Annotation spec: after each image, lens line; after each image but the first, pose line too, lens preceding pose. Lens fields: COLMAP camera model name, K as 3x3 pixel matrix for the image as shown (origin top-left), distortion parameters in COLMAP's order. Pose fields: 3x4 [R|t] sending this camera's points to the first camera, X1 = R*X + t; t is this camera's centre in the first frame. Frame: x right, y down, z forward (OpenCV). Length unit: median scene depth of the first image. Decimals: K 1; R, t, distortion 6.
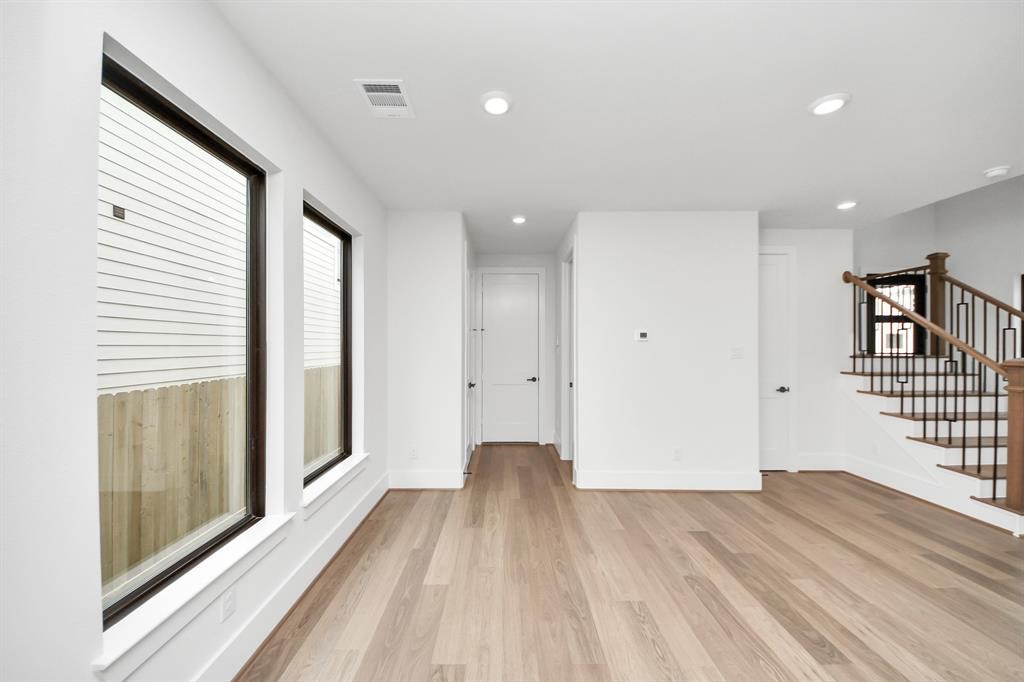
lens RADIAL K [[363.6, 0, 503.4], [0, 363.6, 343.3], [0, 0, 1]] dist [0.010925, -0.012081]
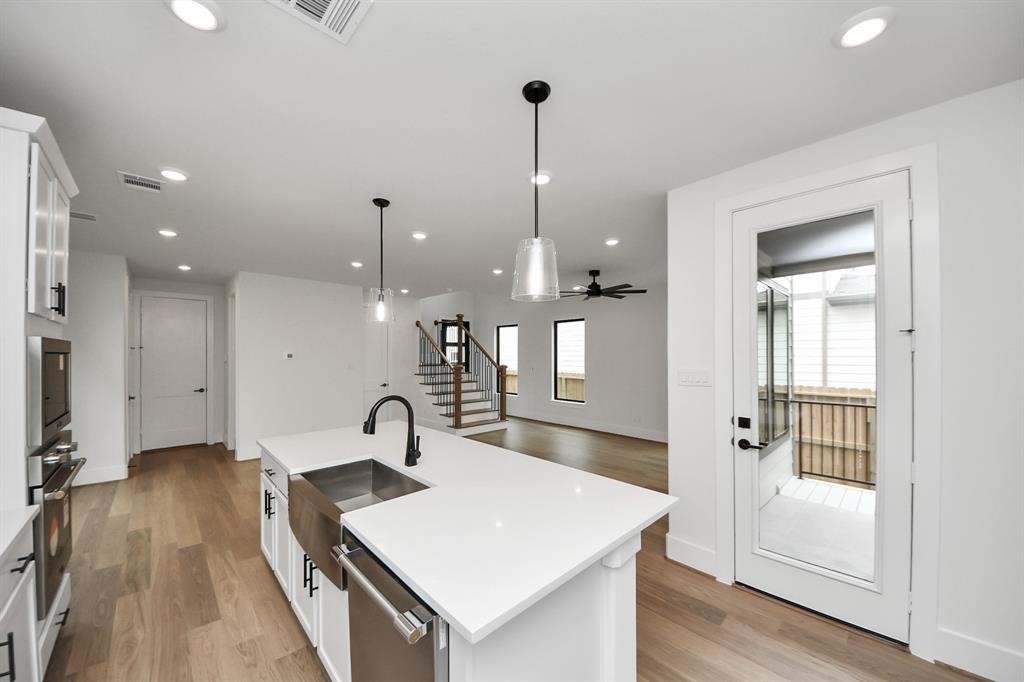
lens RADIAL K [[365.2, 0, 513.1], [0, 365.2, 352.7], [0, 0, 1]] dist [0.007983, -0.012175]
pose [[0.714215, 0.001762, 0.699924, -0.035539], [-0.003662, 0.999993, 0.001219, -0.043394], [-0.699917, -0.003434, 0.714216, -0.845758]]
